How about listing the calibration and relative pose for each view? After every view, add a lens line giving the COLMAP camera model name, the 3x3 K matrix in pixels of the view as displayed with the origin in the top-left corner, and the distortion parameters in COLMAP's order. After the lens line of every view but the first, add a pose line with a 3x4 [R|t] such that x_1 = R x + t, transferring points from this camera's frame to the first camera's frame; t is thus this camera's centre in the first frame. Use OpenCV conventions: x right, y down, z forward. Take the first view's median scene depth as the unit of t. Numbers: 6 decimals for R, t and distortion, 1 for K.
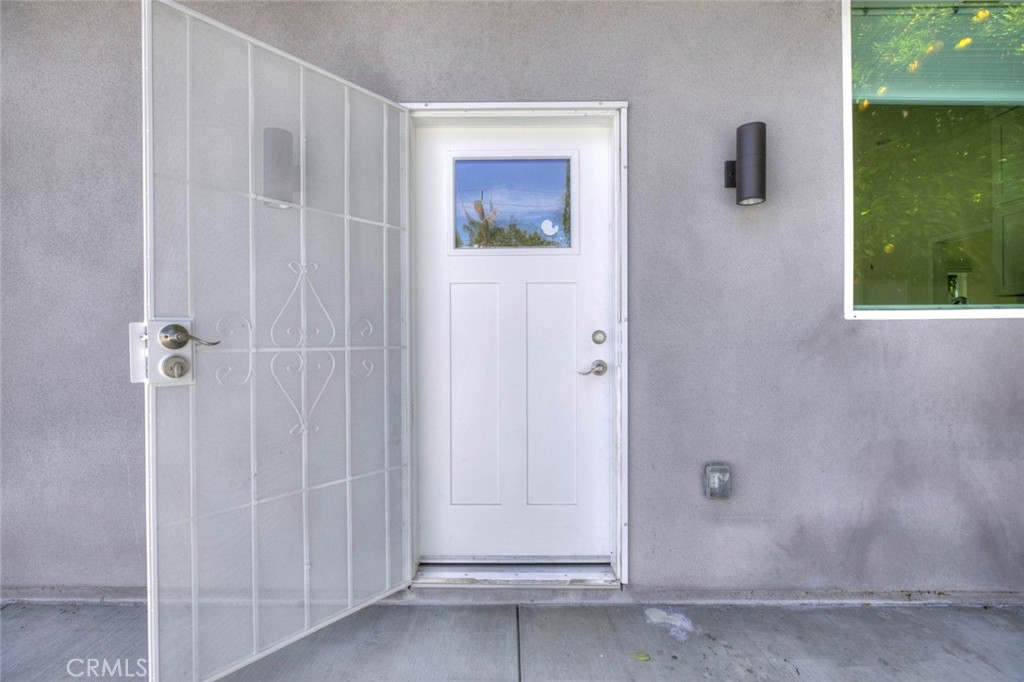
lens RADIAL K [[462.0, 0, 513.3], [0, 462.0, 343.5], [0, 0, 1]] dist [-0.002230, 0.000256]
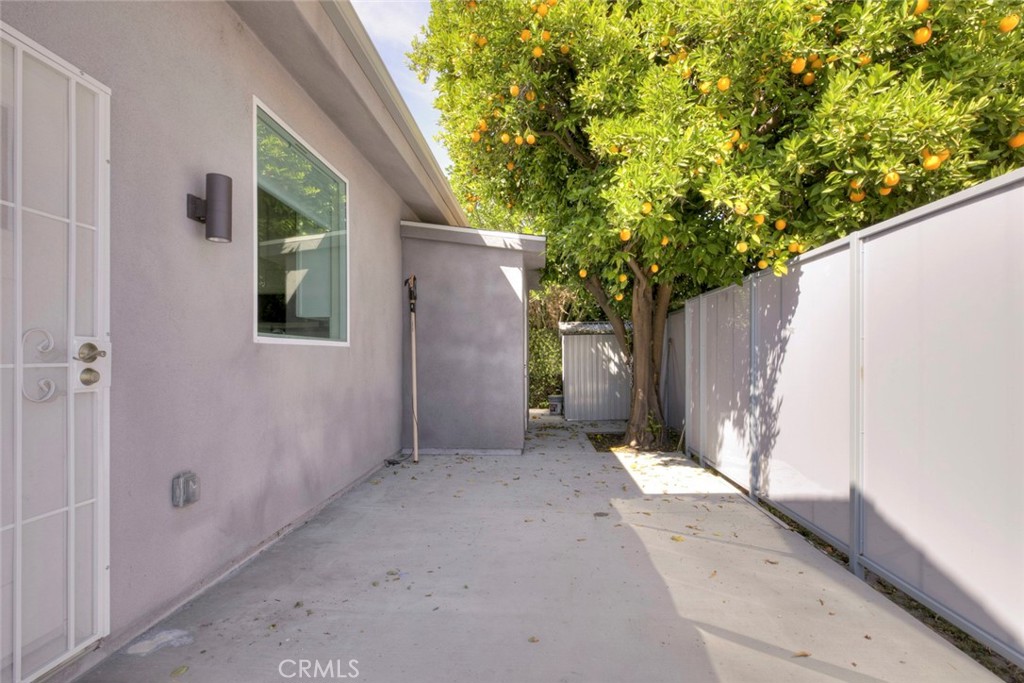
lens RADIAL K [[492.2, 0, 499.9], [0, 492.2, 353.4], [0, 0, 1]] dist [0.003066, -0.000359]
pose [[0.069756, 0.011261, 0.997501, -0.652672], [0.002193, 0.999932, -0.011442, -0.003245], [-0.997562, 0.002986, 0.069727, 0.191201]]
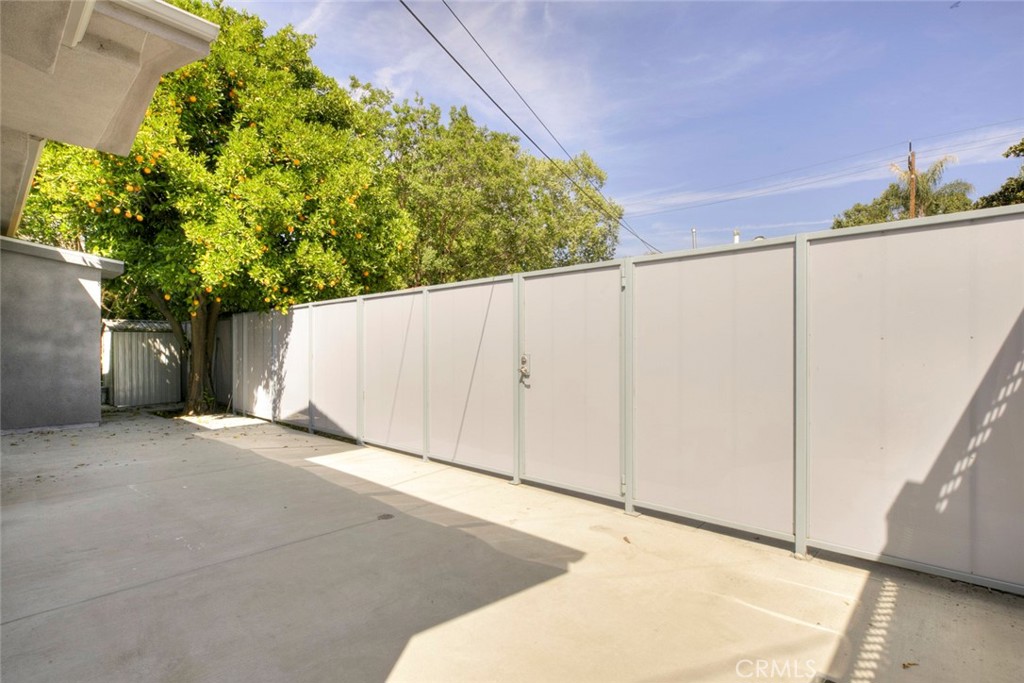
lens RADIAL K [[492.2, 0, 499.9], [0, 492.2, 353.4], [0, 0, 1]] dist [0.003066, -0.000359]
pose [[-0.730084, -0.000479, 0.683357, -2.107920], [0.003193, 0.999986, 0.004112, -0.000592], [-0.683350, 0.005184, -0.730072, 0.753826]]
